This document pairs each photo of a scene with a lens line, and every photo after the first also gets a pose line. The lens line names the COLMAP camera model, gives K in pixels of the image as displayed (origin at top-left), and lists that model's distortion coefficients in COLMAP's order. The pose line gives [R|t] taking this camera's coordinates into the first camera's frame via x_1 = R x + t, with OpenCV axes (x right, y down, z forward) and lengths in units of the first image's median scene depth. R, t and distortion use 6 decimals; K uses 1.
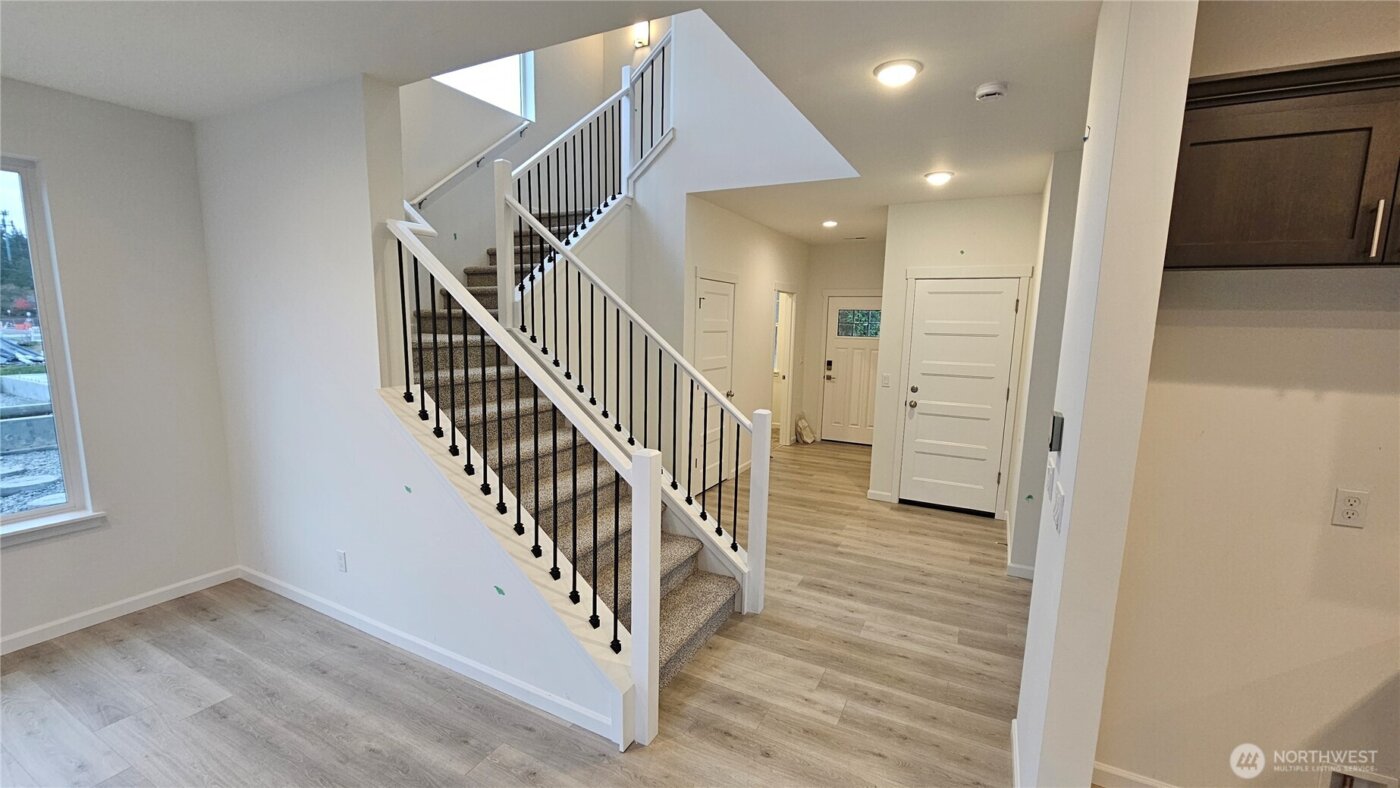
lens RADIAL K [[577.1, 0, 701.7], [0, 577.1, 400.1], [0, 0, 1]] dist [0.004675, 0.000159]
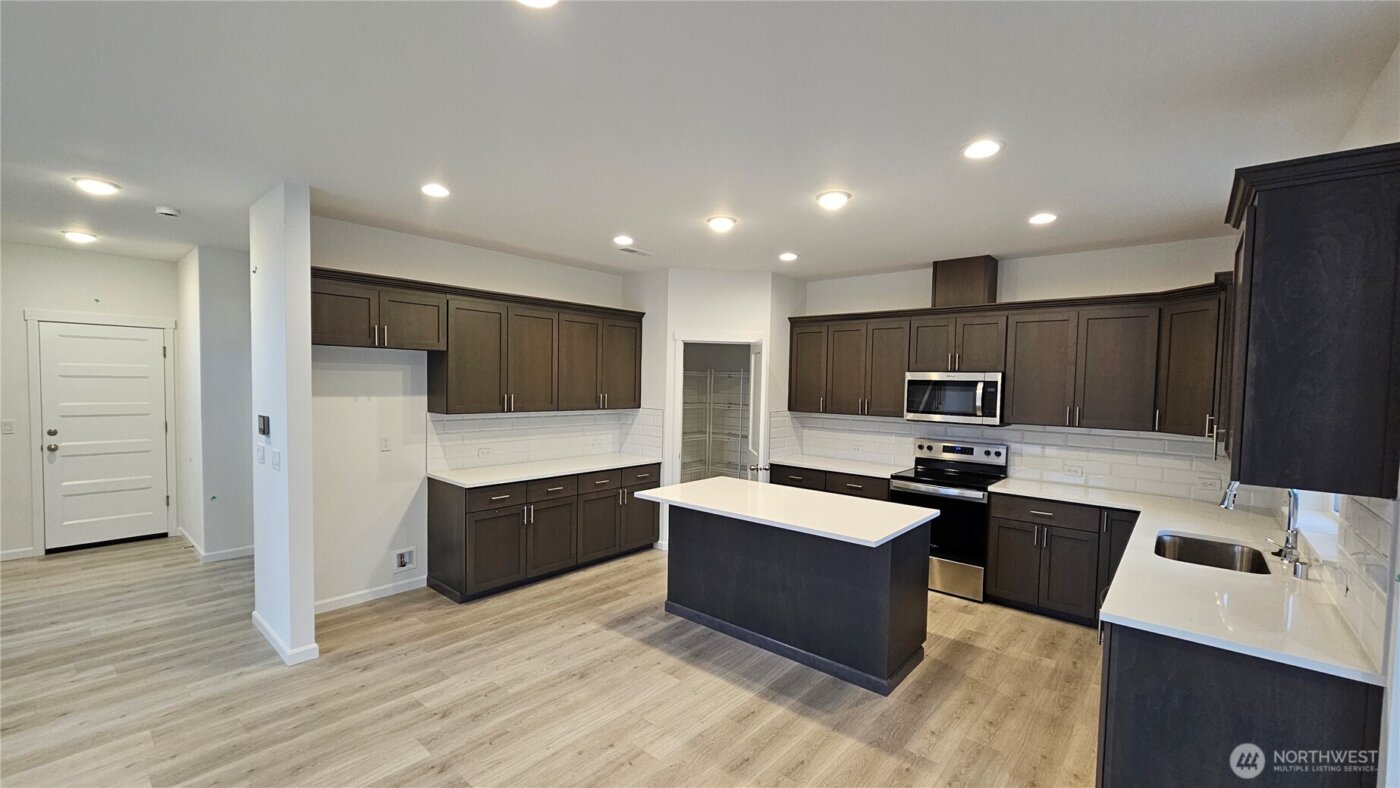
lens RADIAL K [[577.1, 0, 691.5], [0, 577.1, 406.0], [0, 0, 1]] dist [0.004675, 0.000159]
pose [[0.246543, -0.060413, 0.967247, -0.469818], [0.120844, 0.992182, 0.031168, 0.054422], [-0.961568, 0.109202, 0.251916, -0.440139]]
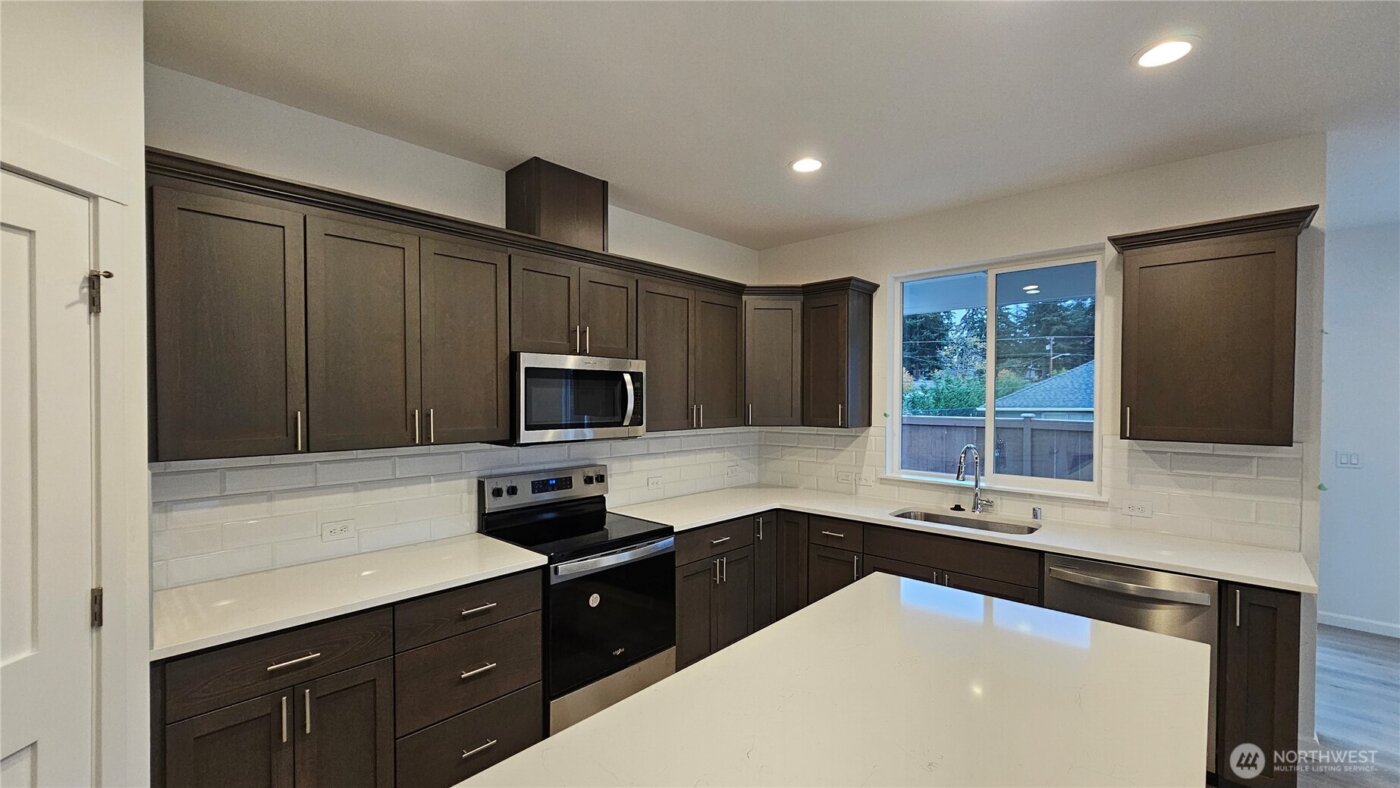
lens RADIAL K [[577.1, 0, 696.0], [0, 577.1, 413.9], [0, 0, 1]] dist [0.004675, 0.000159]
pose [[-0.965905, -0.036004, 0.256383, 0.627424], [0.008651, 0.985241, 0.170951, 0.034943], [-0.258754, 0.167341, -0.951338, 0.045687]]
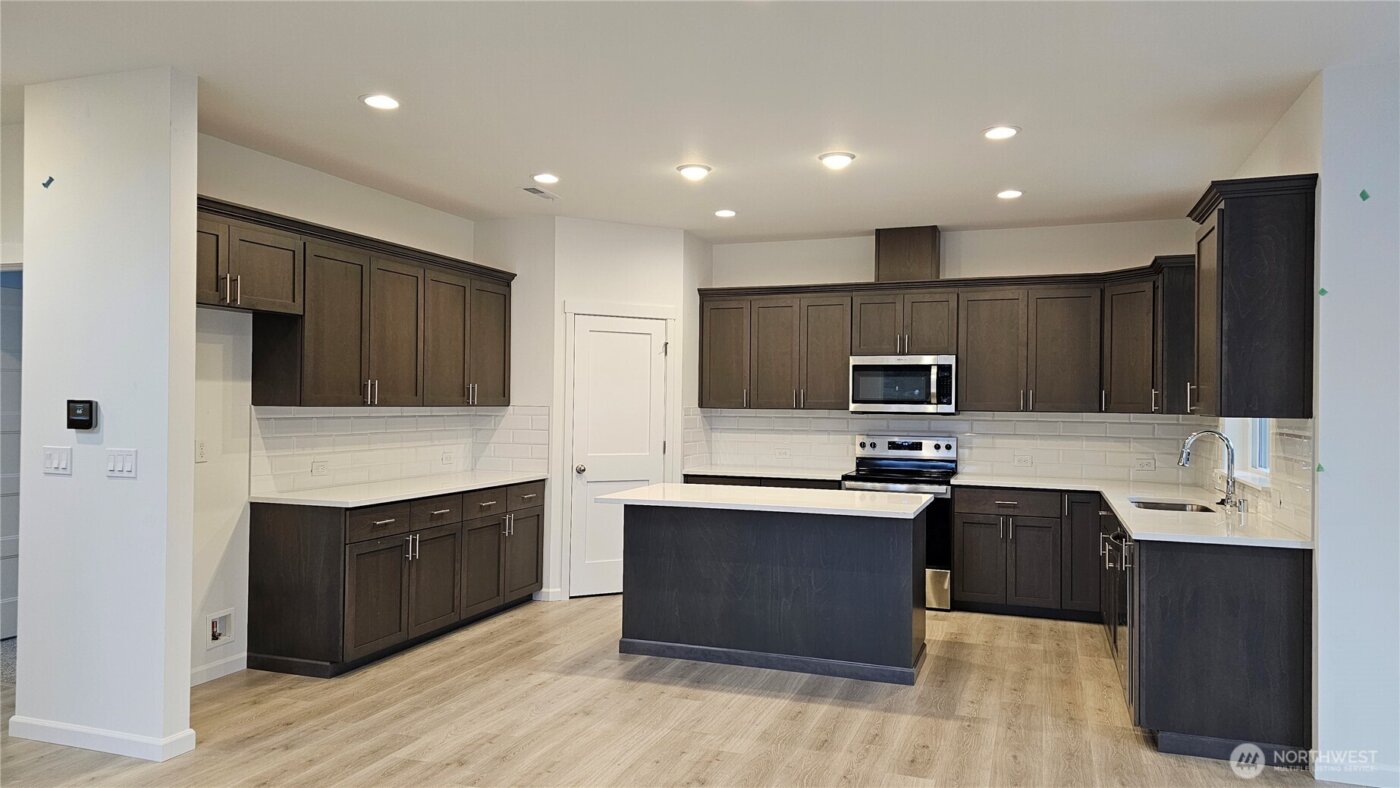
lens RADIAL K [[947.1, 0, 709.8], [0, 947.1, 392.6], [0, 0, 1]] dist [0.066723, -0.008245]
pose [[-0.131819, -0.013877, 0.991177, -0.888283], [0.124826, 0.991710, 0.030486, 0.058918], [-0.983383, 0.127743, -0.128994, -0.047245]]
